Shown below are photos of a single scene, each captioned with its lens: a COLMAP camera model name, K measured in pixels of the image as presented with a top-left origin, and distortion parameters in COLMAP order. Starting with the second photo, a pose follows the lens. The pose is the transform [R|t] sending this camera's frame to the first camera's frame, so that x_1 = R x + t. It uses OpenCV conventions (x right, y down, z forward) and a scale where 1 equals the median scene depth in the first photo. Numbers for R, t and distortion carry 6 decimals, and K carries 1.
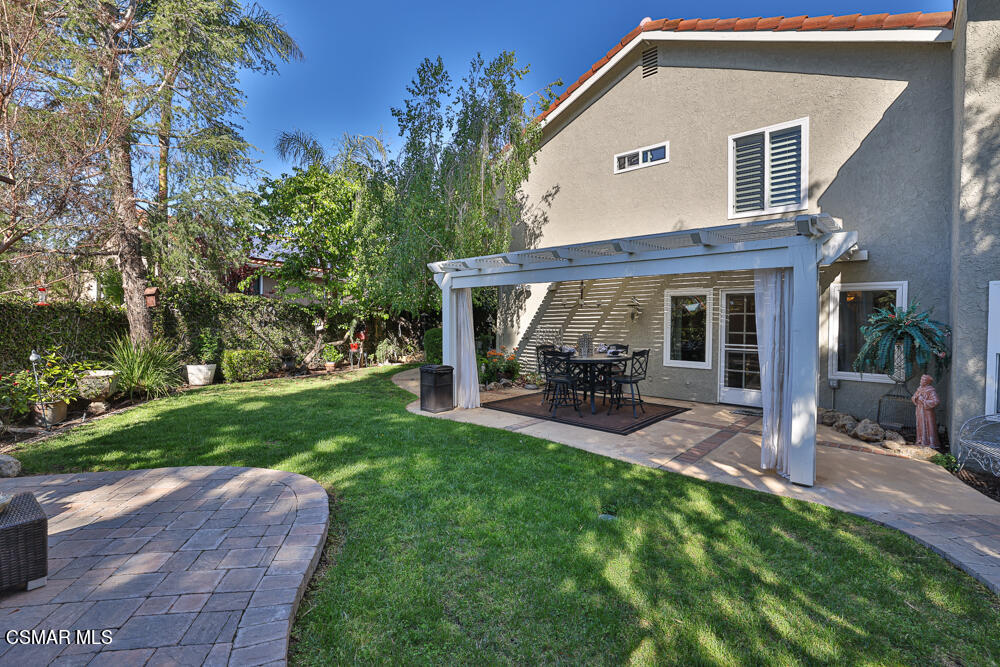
lens RADIAL K [[455.0, 0, 502.9], [0, 455.0, 330.9], [0, 0, 1]] dist [-0.016413, 0.003900]
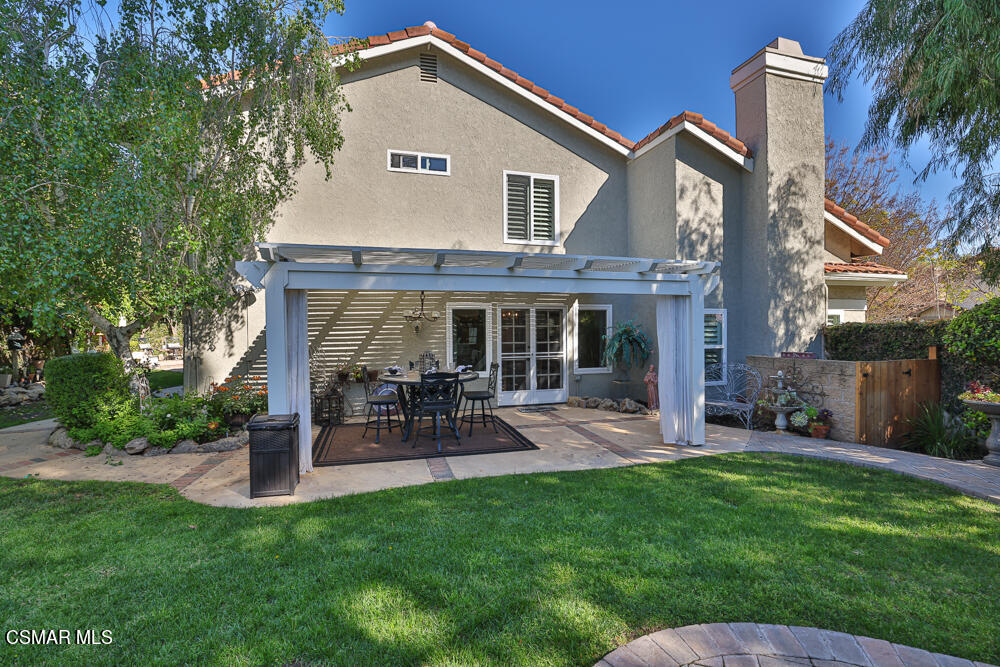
lens RADIAL K [[455.0, 0, 505.1], [0, 455.0, 330.4], [0, 0, 1]] dist [-0.016413, 0.003900]
pose [[0.514015, -0.012794, 0.857686, -0.511821], [0.033898, 0.999411, -0.005407, -0.023853], [-0.857111, 0.031854, 0.514146, 0.446529]]
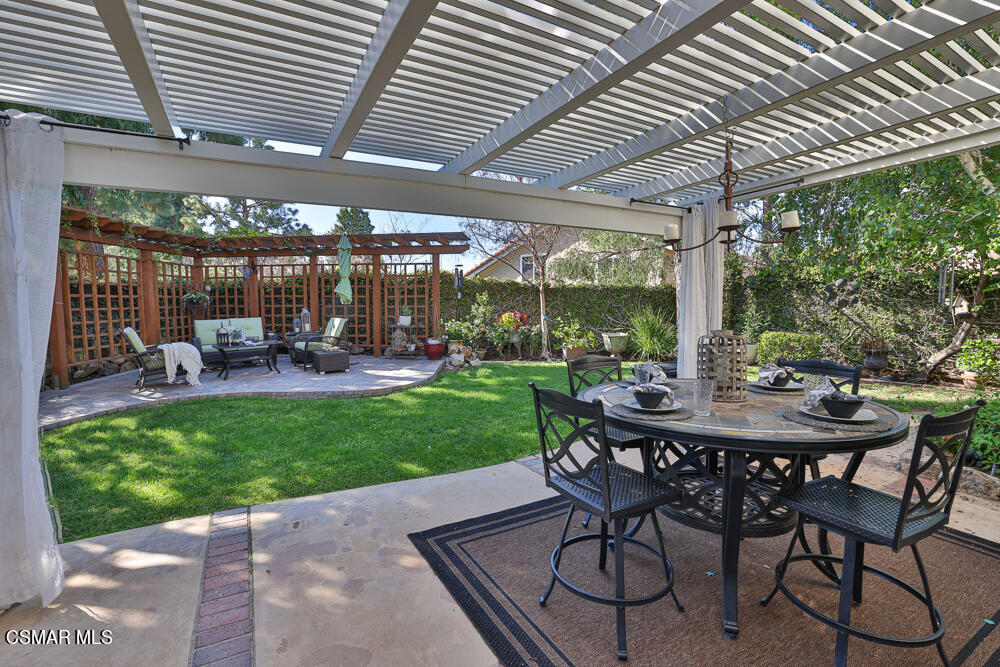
lens RADIAL K [[455.0, 0, 497.2], [0, 455.0, 331.4], [0, 0, 1]] dist [-0.016413, 0.003900]
pose [[-0.313329, 0.065257, -0.947400, 0.548741], [-0.026554, 0.996644, 0.077431, -0.014854], [0.949273, 0.049418, -0.310545, 1.000963]]
